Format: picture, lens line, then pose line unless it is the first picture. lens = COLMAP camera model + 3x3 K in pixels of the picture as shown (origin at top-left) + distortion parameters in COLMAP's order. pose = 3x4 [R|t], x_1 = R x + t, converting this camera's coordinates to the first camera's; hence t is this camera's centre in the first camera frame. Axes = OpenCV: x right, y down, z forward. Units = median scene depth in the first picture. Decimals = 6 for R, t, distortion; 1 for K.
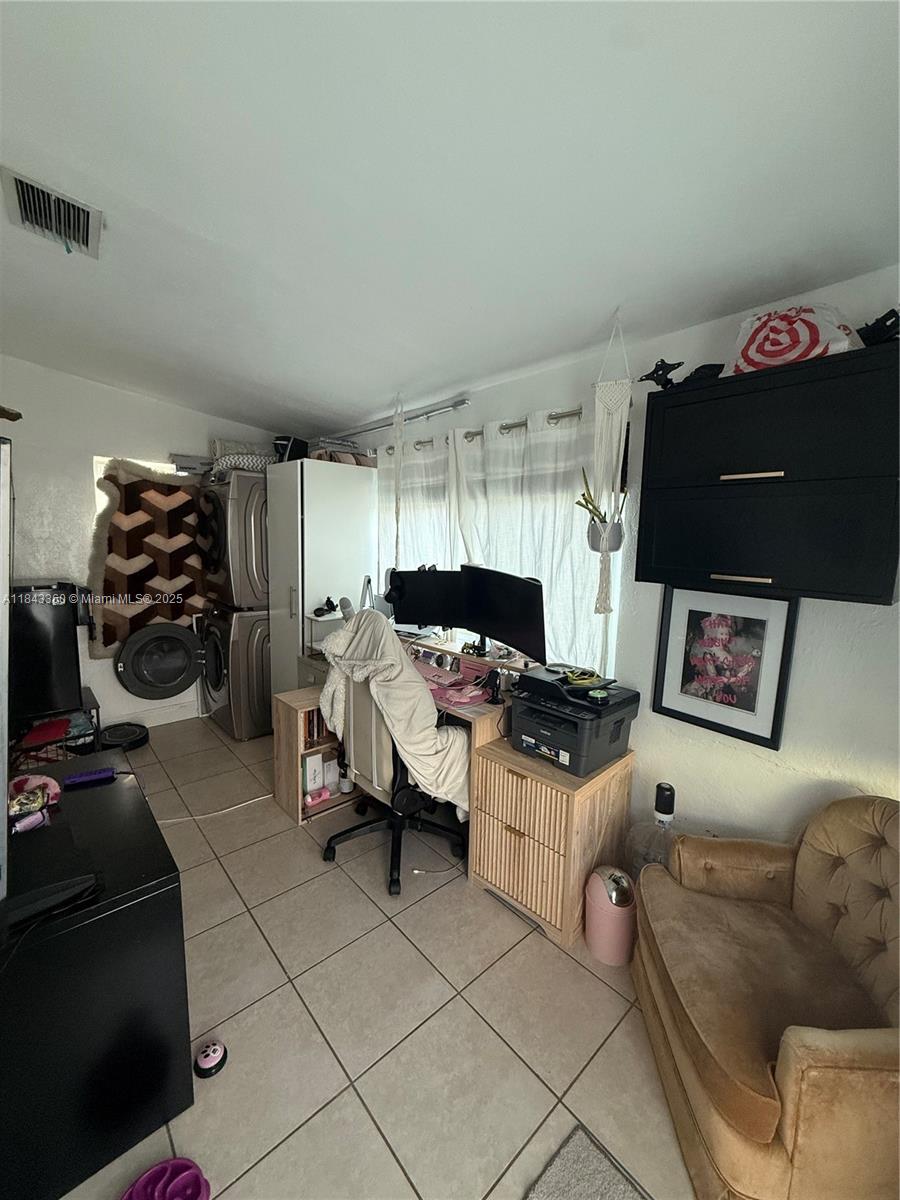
lens RADIAL K [[476.8, 0, 449.2], [0, 476.8, 598.0], [0, 0, 1]] dist [0.000596, 0.000106]
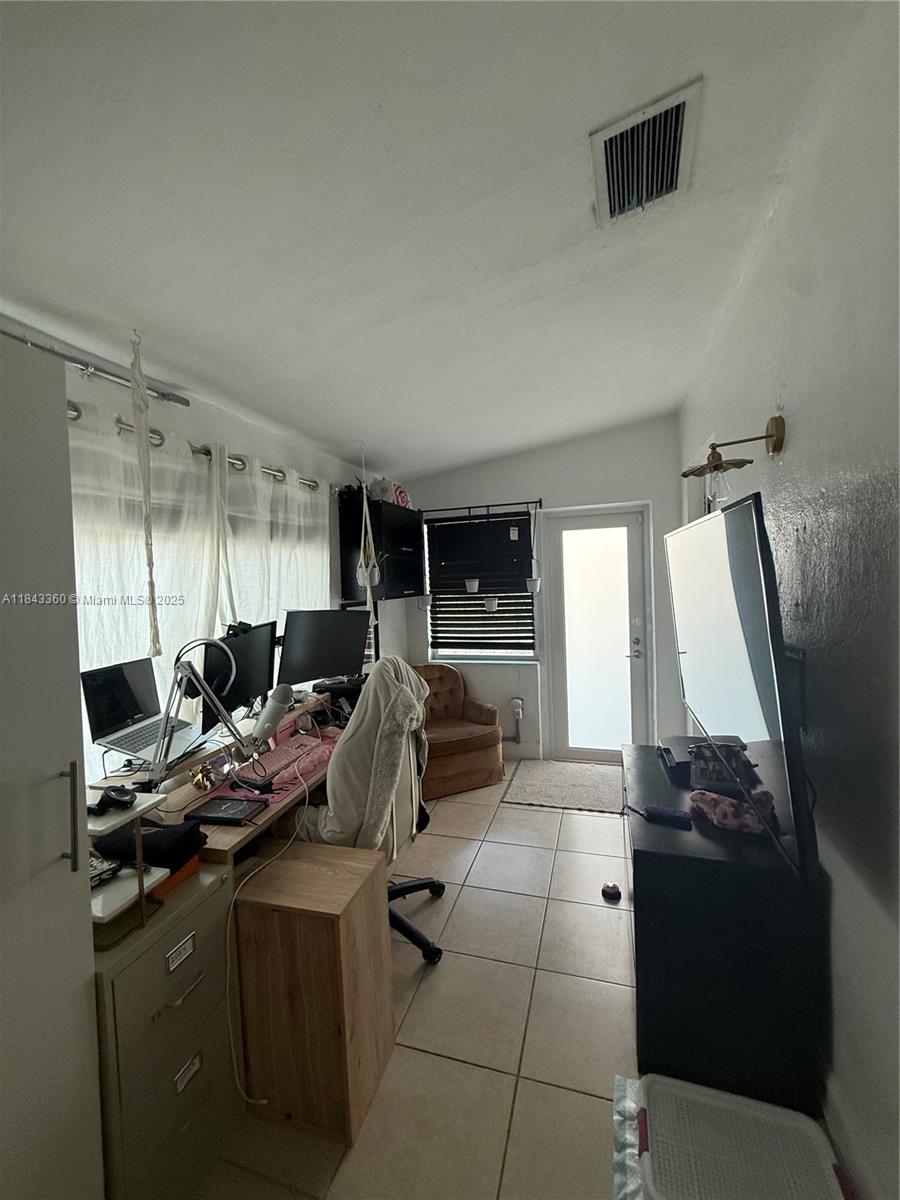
lens RADIAL K [[476.8, 0, 449.2], [0, 476.8, 598.0], [0, 0, 1]] dist [0.000596, 0.000106]
pose [[-0.524952, -0.040250, 0.850180, -0.606380], [0.138948, 0.981428, 0.132258, -0.115021], [-0.839714, 0.187560, -0.509610, 0.803497]]
